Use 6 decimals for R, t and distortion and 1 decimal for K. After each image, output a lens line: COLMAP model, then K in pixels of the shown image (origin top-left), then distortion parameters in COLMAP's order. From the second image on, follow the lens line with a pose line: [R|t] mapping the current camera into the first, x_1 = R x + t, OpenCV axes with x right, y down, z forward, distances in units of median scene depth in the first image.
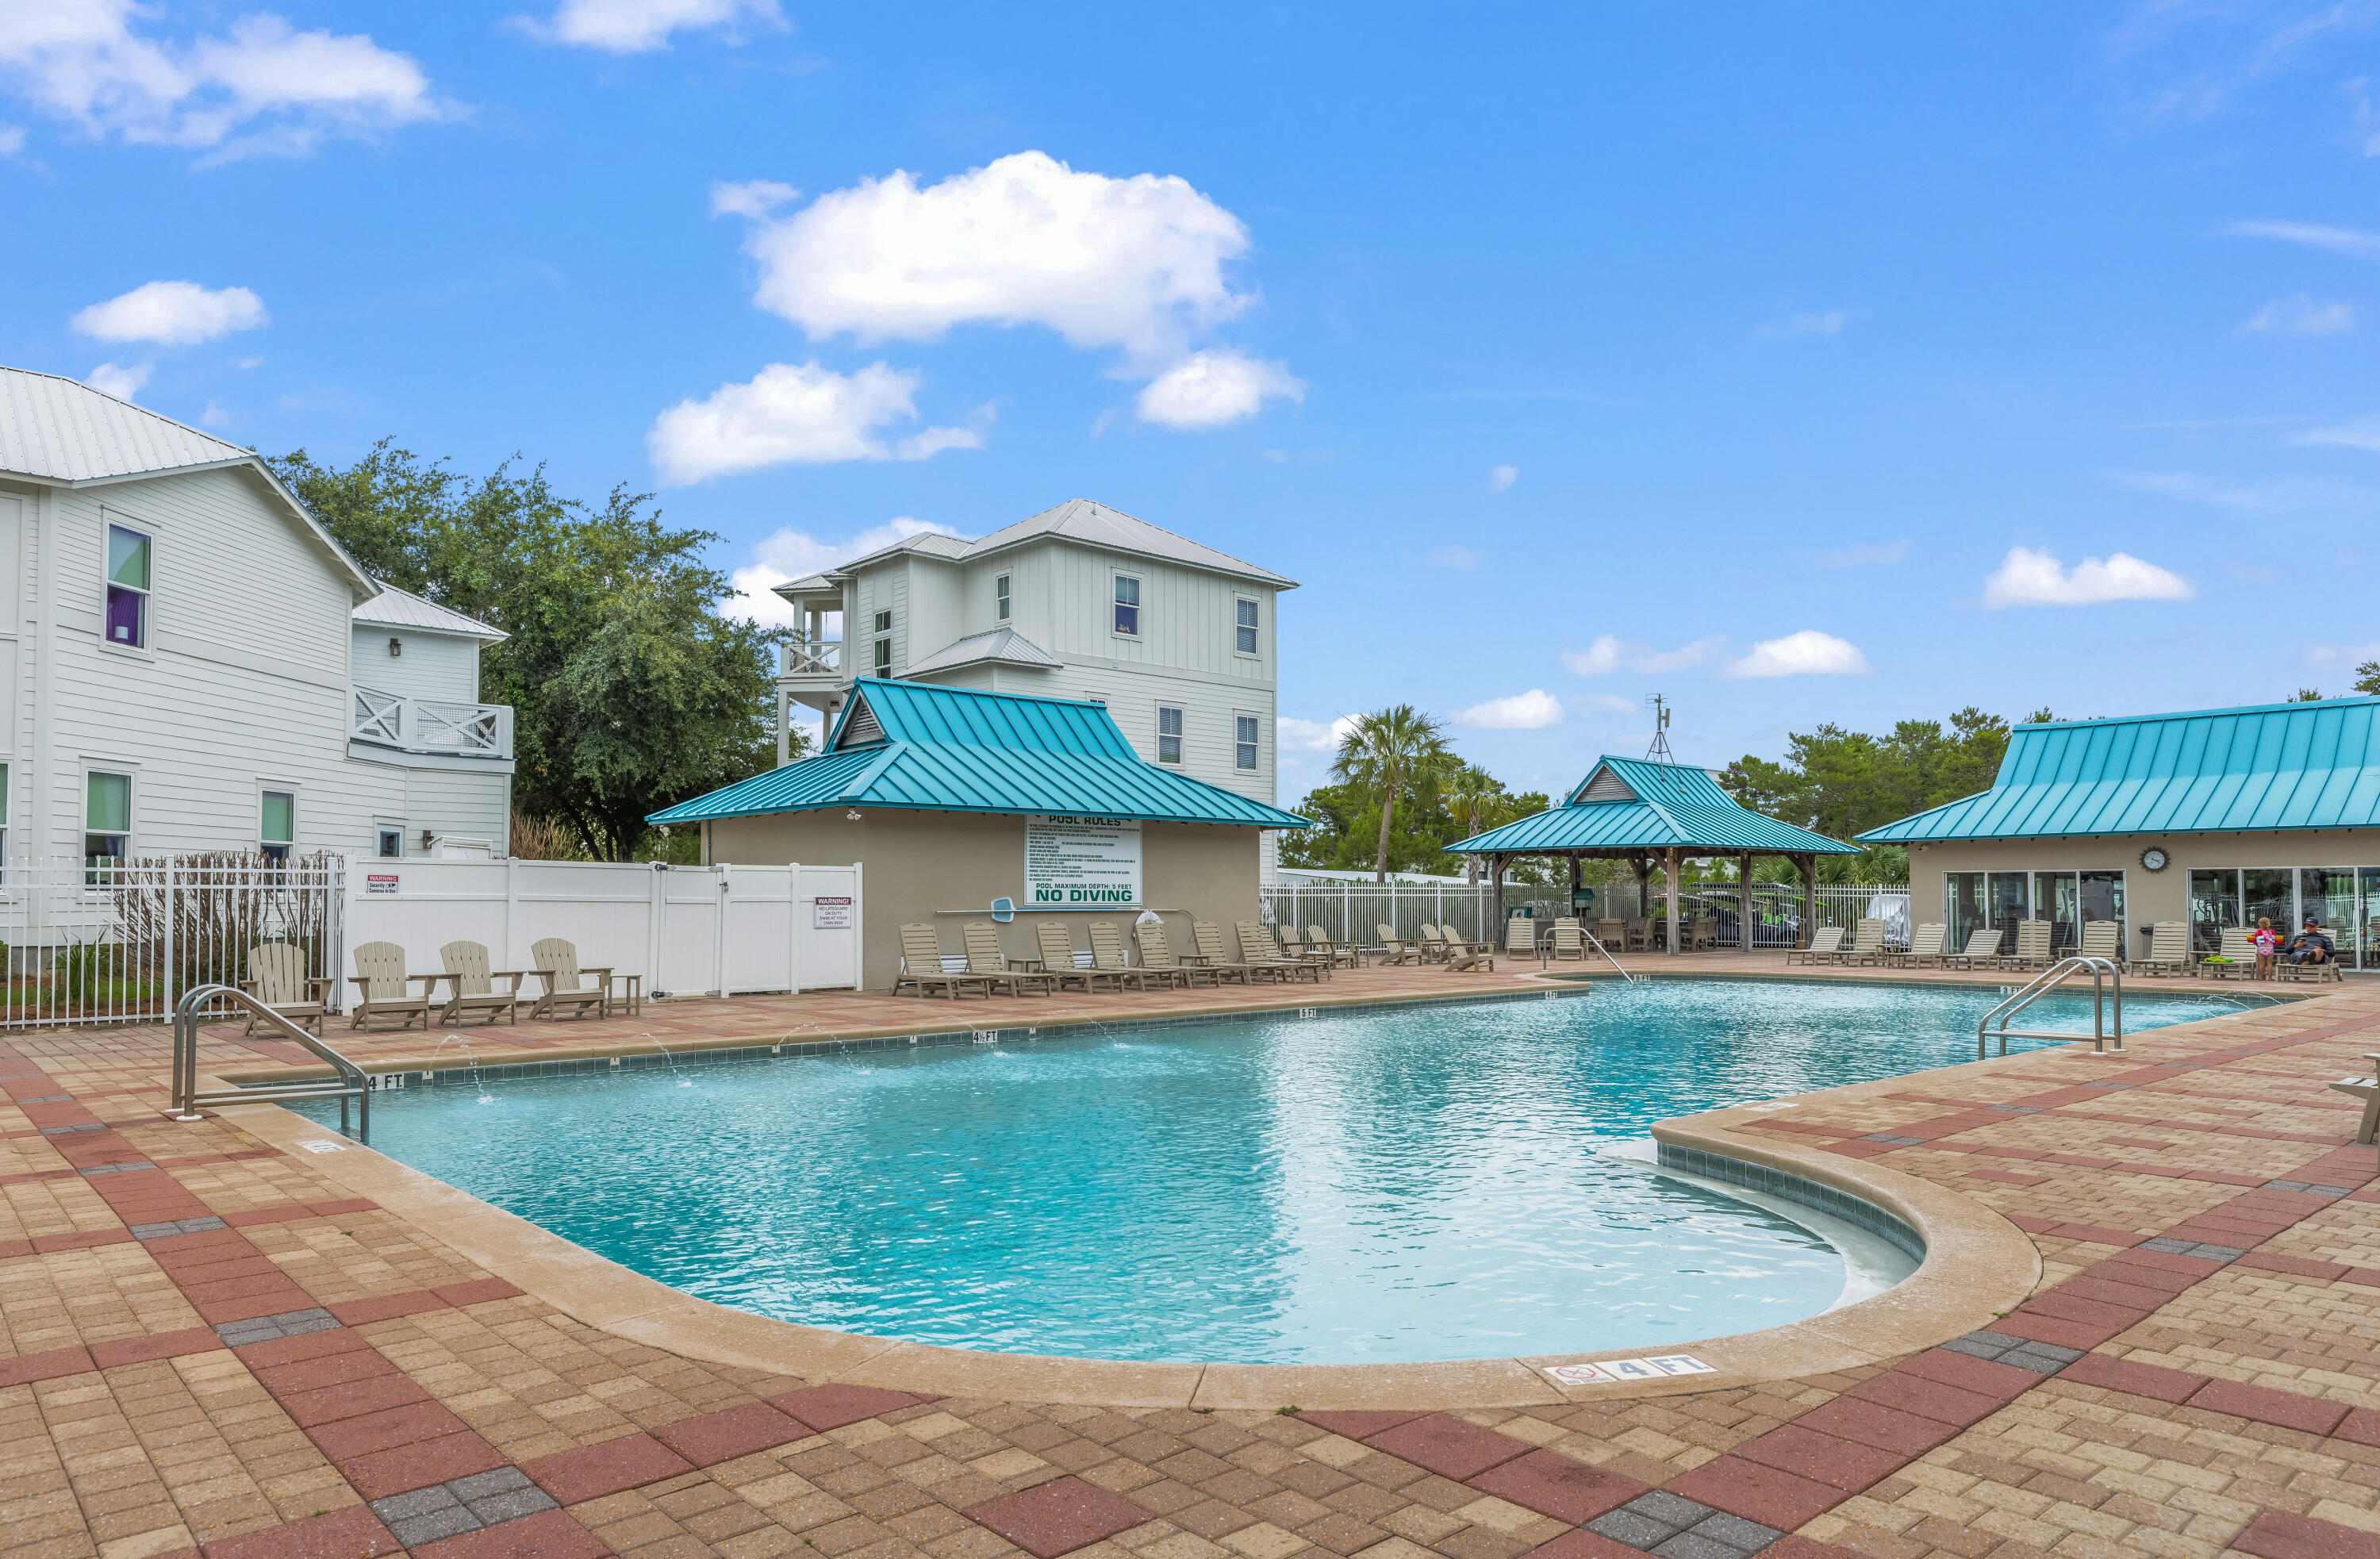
lens RADIAL K [[1471.0, 0, 1183.3], [0, 1471.0, 875.0], [0, 0, 1]] dist [0.002713, 0.001034]
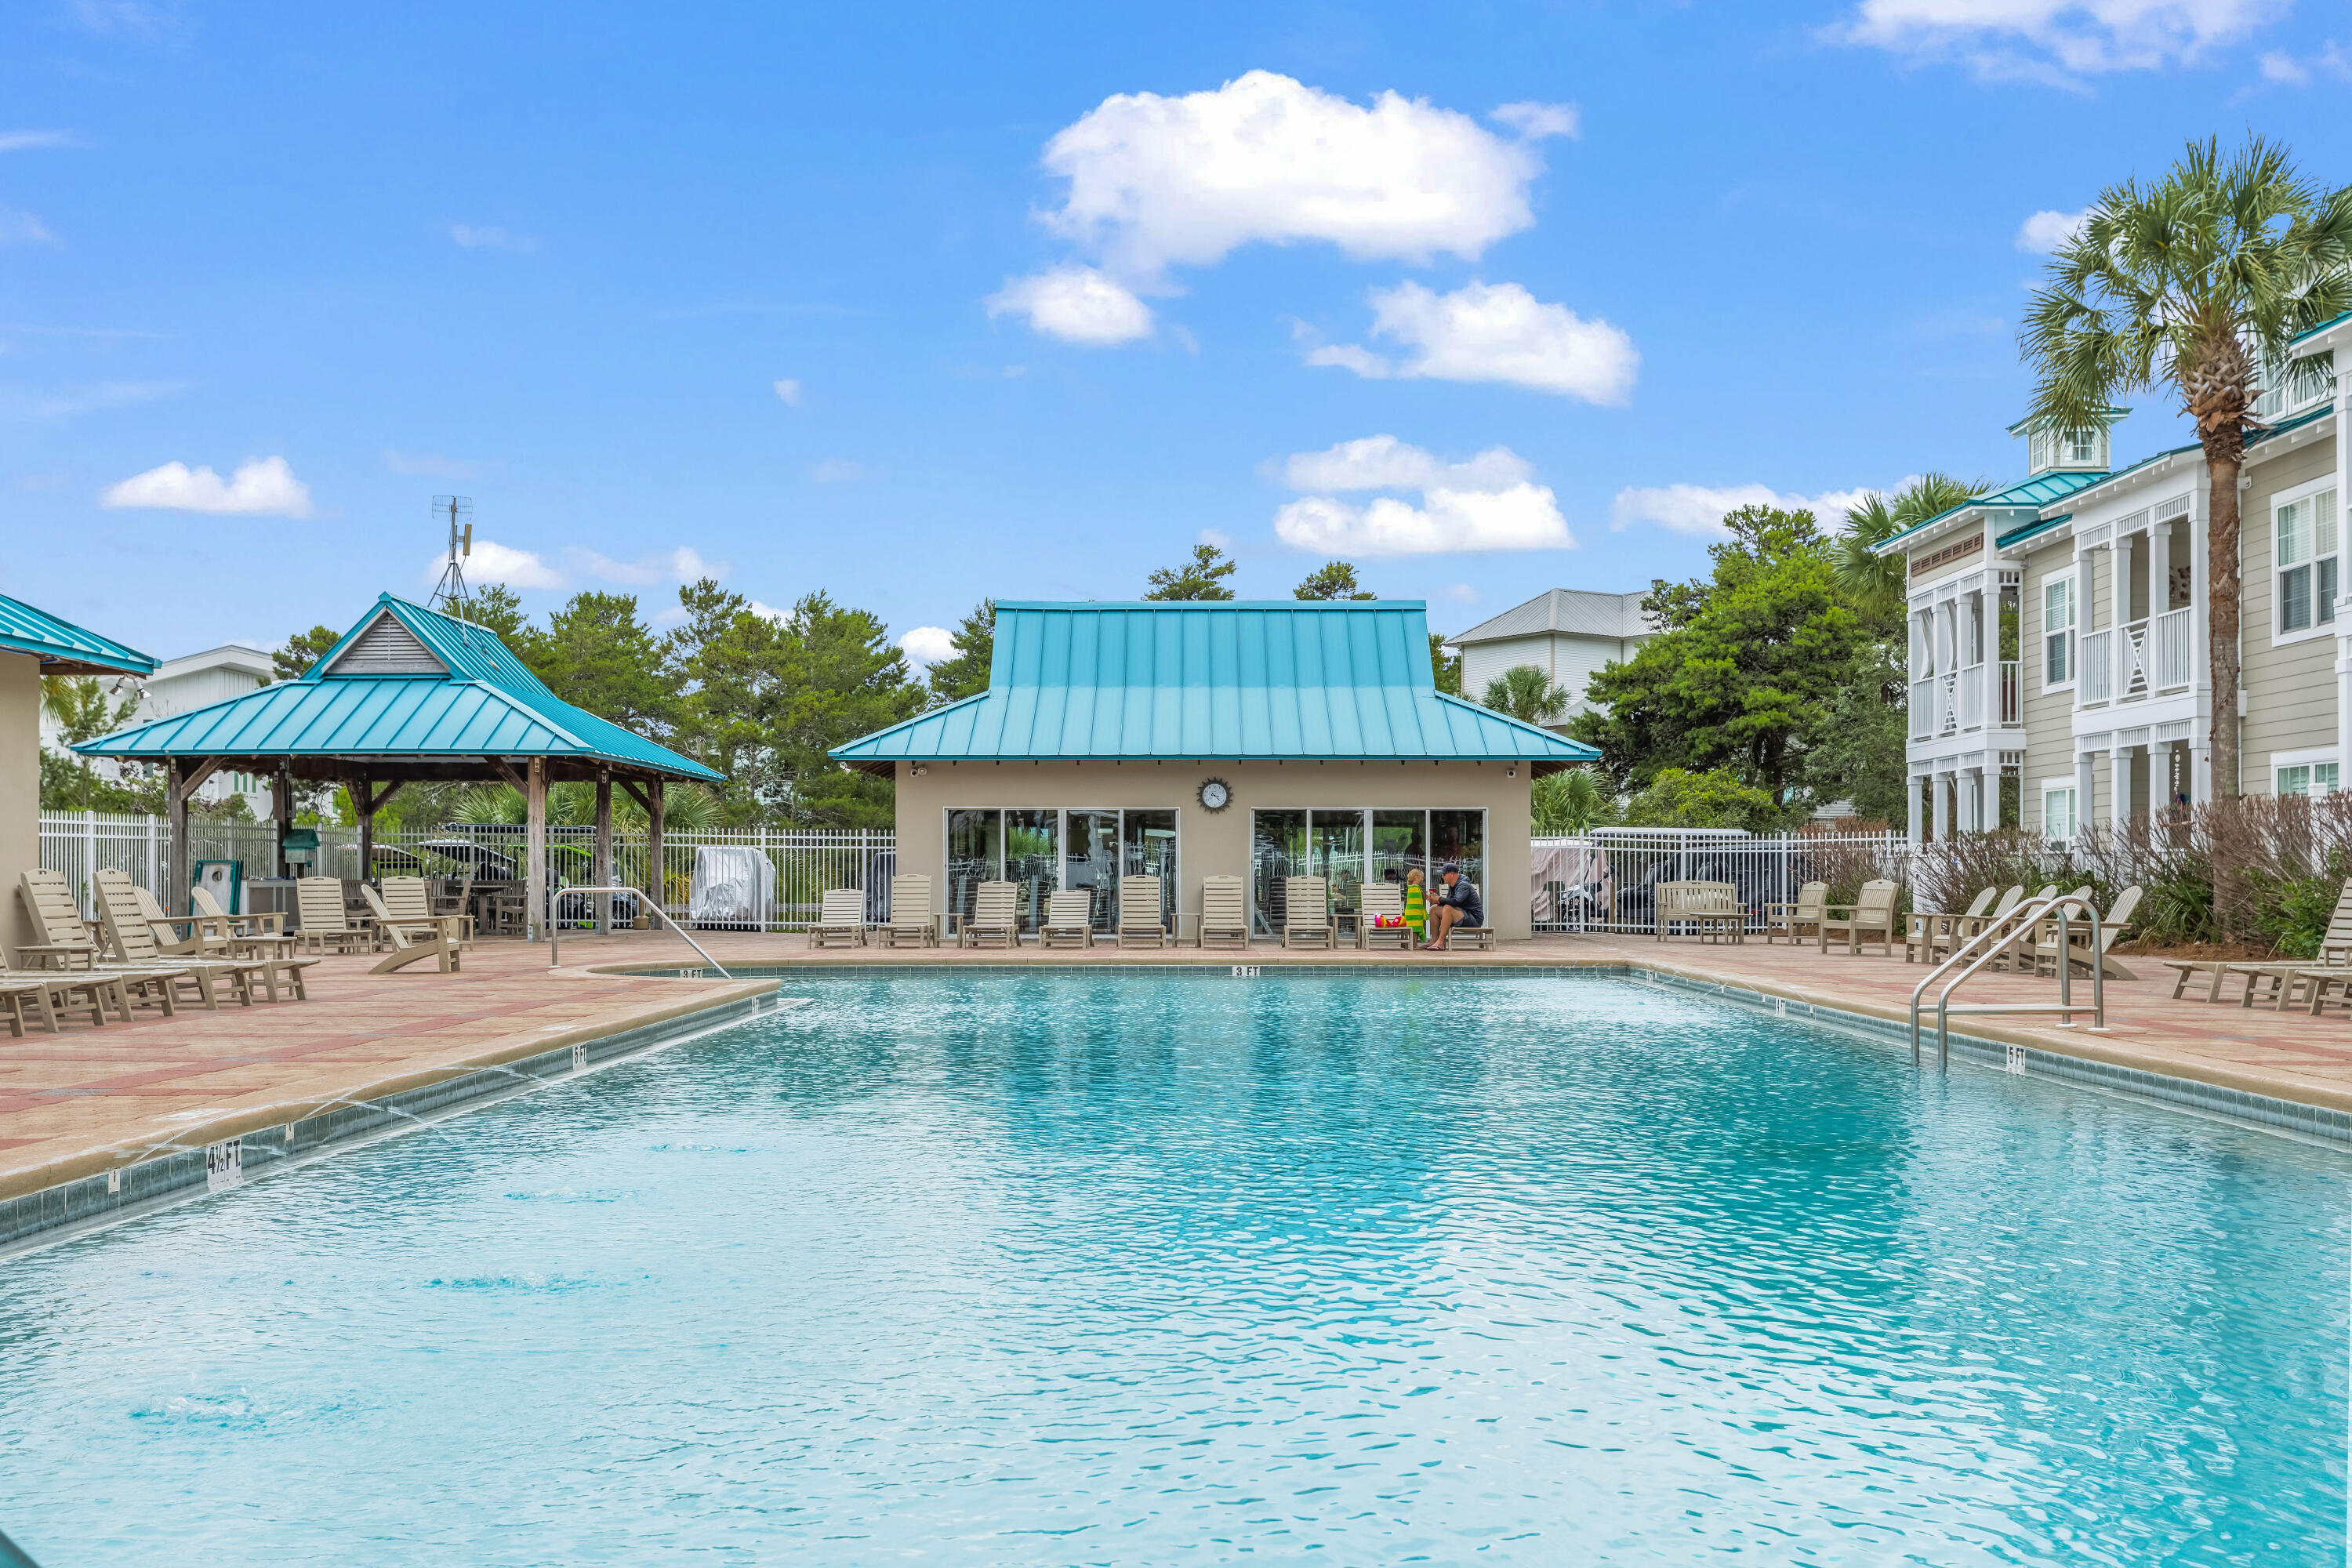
lens RADIAL K [[2283.9, 0, 1166.8], [0, 2283.9, 884.9], [0, 0, 1]] dist [0.006975, 0.017376]
pose [[0.680932, -0.003626, 0.732337, -0.162537], [-0.012700, 0.999779, 0.016759, 0.013061], [-0.732236, -0.020712, 0.680736, 0.189490]]
